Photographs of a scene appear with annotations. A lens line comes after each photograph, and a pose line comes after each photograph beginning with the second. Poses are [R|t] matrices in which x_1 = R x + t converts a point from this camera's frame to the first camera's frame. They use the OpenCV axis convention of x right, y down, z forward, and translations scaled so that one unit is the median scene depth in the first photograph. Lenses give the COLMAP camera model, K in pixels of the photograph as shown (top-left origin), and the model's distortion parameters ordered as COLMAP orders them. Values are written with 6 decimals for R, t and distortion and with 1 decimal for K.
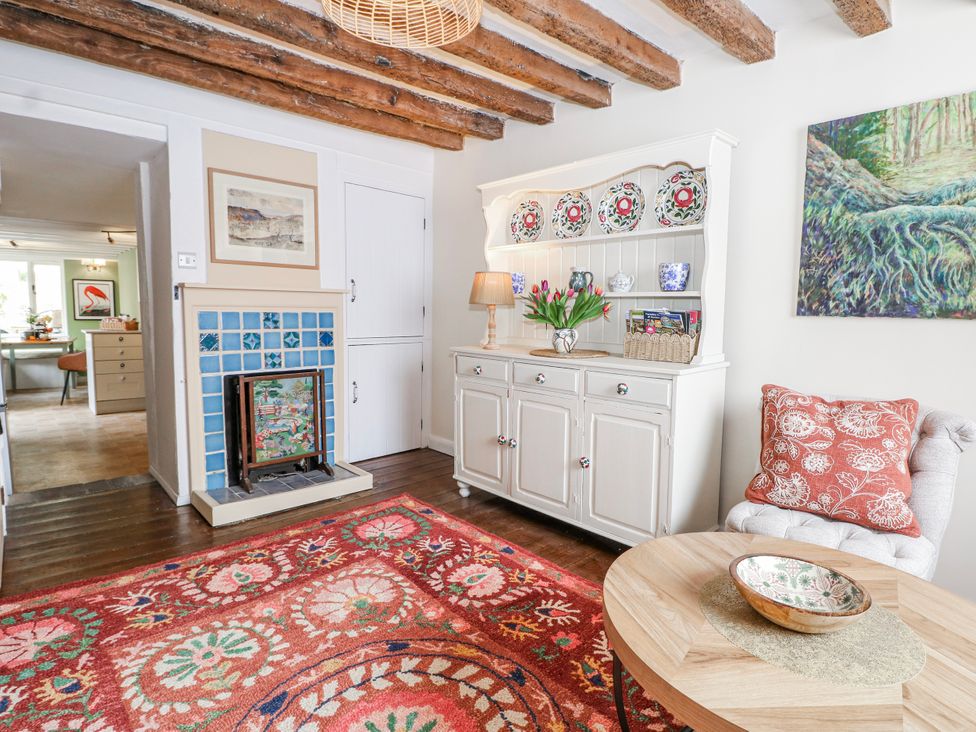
lens RADIAL K [[522.1, 0, 487.9], [0, 522.1, 365.5], [0, 0, 1]] dist [-0.005977, -0.012445]
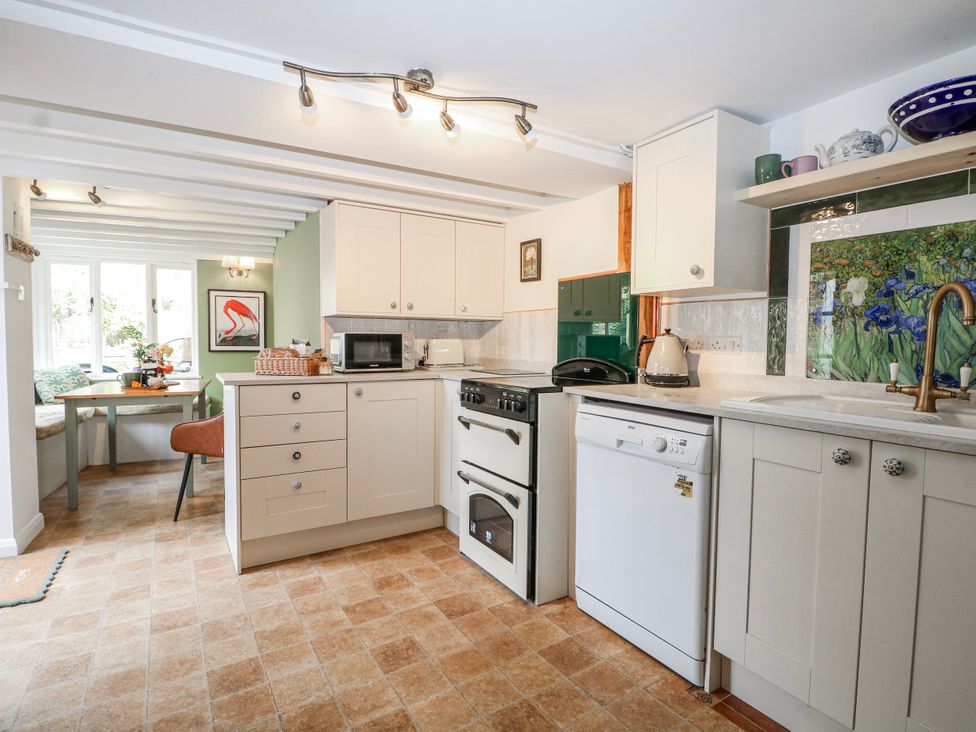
lens RADIAL K [[513.0, 0, 497.6], [0, 513.0, 362.1], [0, 0, 1]] dist [-0.000384, -0.012255]
pose [[0.985809, -0.001660, -0.167861, -1.276755], [-0.007947, 0.998368, -0.056547, -0.157881], [0.167681, 0.057078, 0.984188, 1.640337]]
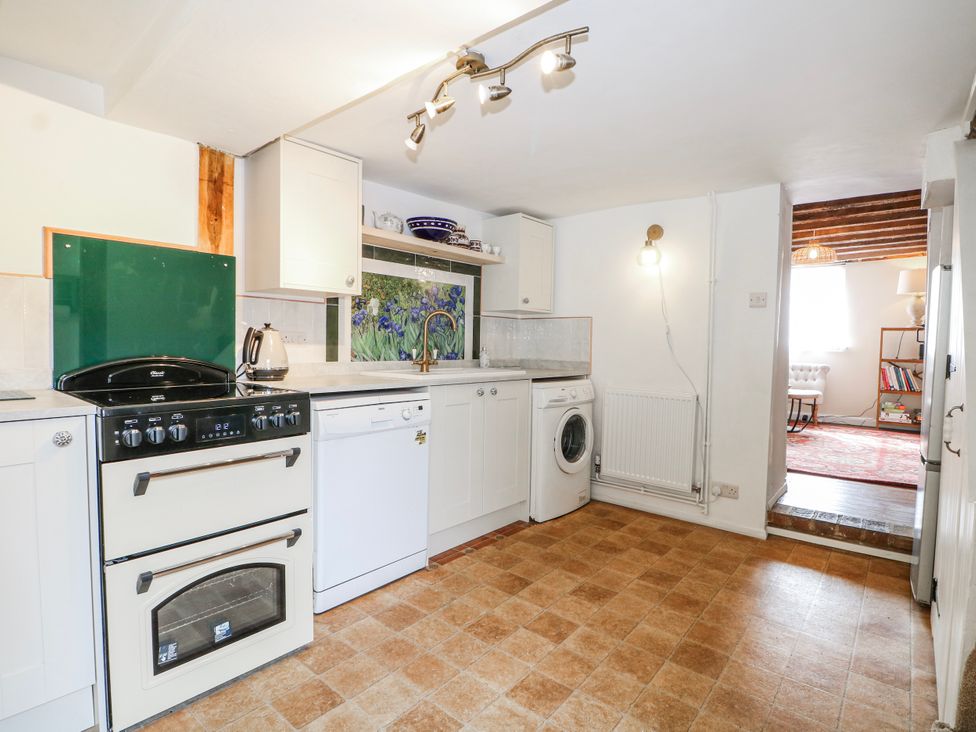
lens RADIAL K [[513.0, 0, 485.1], [0, 513.0, 361.3], [0, 0, 1]] dist [-0.000384, -0.012255]
pose [[-0.138327, -0.058556, 0.988654, -2.147298], [0.078374, 0.994473, 0.069866, -0.241486], [-0.987281, 0.087150, -0.132973, 2.365519]]
